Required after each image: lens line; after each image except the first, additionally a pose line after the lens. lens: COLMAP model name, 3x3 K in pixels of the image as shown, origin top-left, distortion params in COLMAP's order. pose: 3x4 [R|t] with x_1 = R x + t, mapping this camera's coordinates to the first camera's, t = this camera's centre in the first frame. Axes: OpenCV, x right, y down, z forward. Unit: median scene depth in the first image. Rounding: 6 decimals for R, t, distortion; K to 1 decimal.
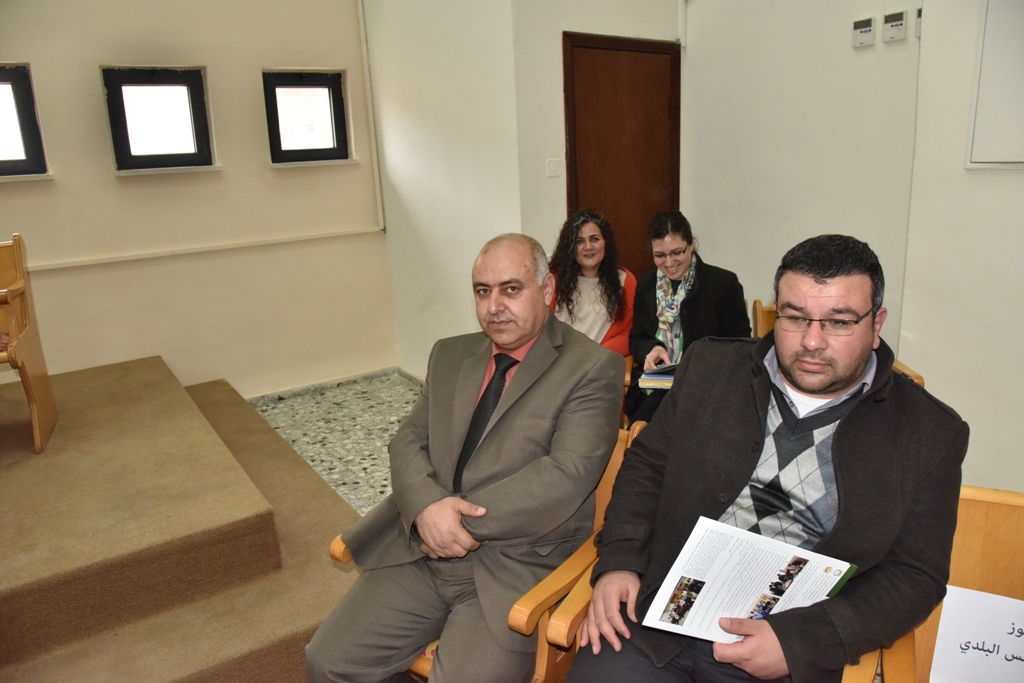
lens RADIAL K [[686.3, 0, 511.6], [0, 686.3, 345.4], [0, 0, 1]] dist [-0.118579, 0.057172]
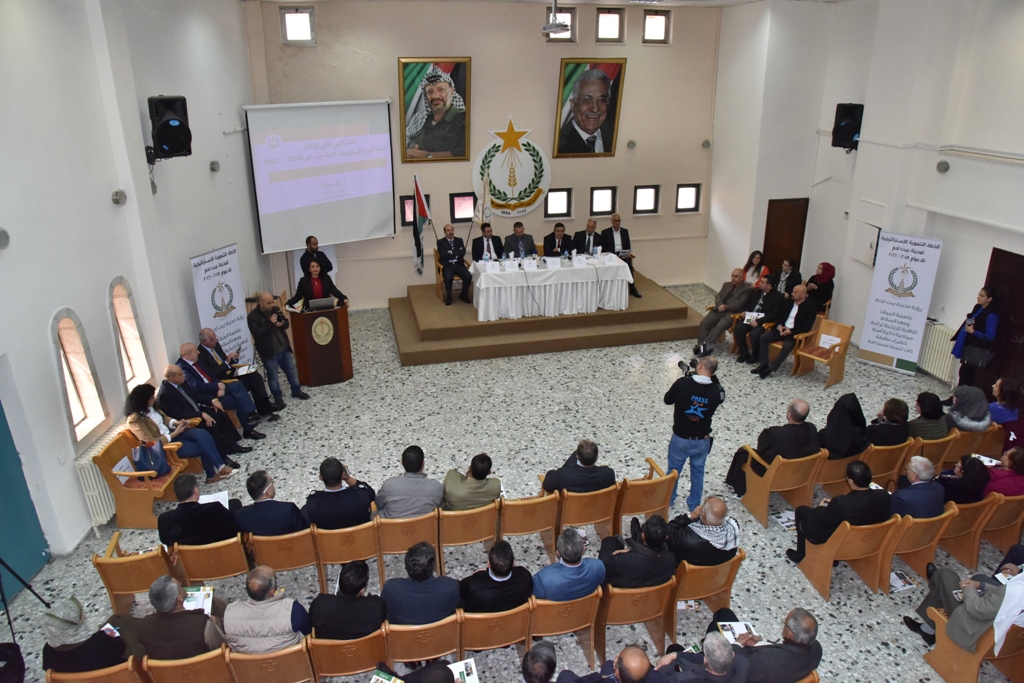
lens RADIAL K [[698.9, 0, 512.0], [0, 698.9, 341.5], [0, 0, 1]] dist [-0.121046, 0.064633]
pose [[0.926136, 0.165490, -0.338947, 0.150353], [-0.120003, 0.981196, 0.151172, -0.089727], [0.357591, -0.099331, 0.928581, -2.643456]]
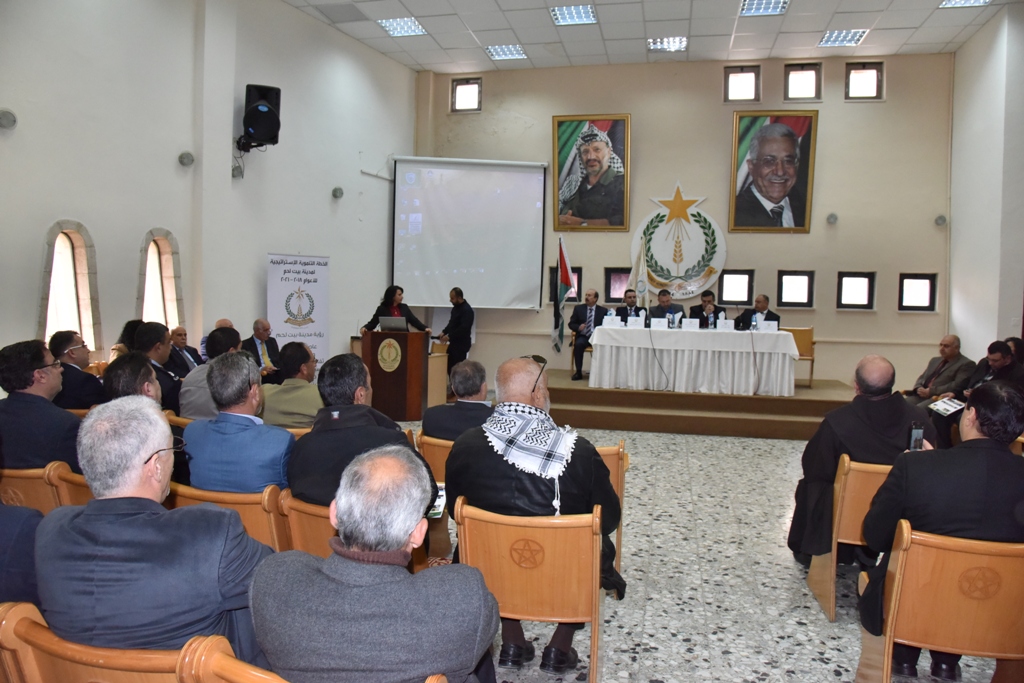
lens RADIAL K [[698.9, 0, 512.0], [0, 698.9, 341.5], [0, 0, 1]] dist [-0.121046, 0.064633]
pose [[0.664879, 0.093119, -0.741124, 0.588203], [-0.233038, 0.968535, -0.087371, 0.411453], [0.709668, 0.230801, 0.665659, -1.748793]]
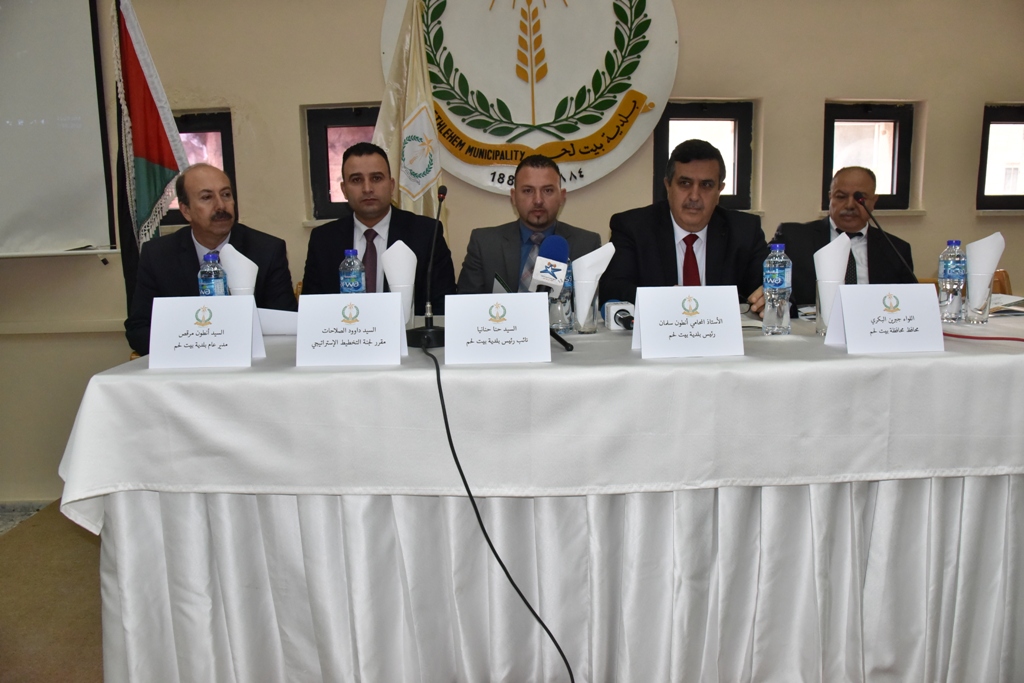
lens RADIAL K [[698.9, 0, 512.0], [0, 698.9, 341.5], [0, 0, 1]] dist [-0.121046, 0.064633]
pose [[0.835984, 0.109993, -0.537618, -0.625288], [-0.147236, 0.988742, -0.026659, 0.044529], [0.528633, 0.101443, 0.842767, -0.146838]]
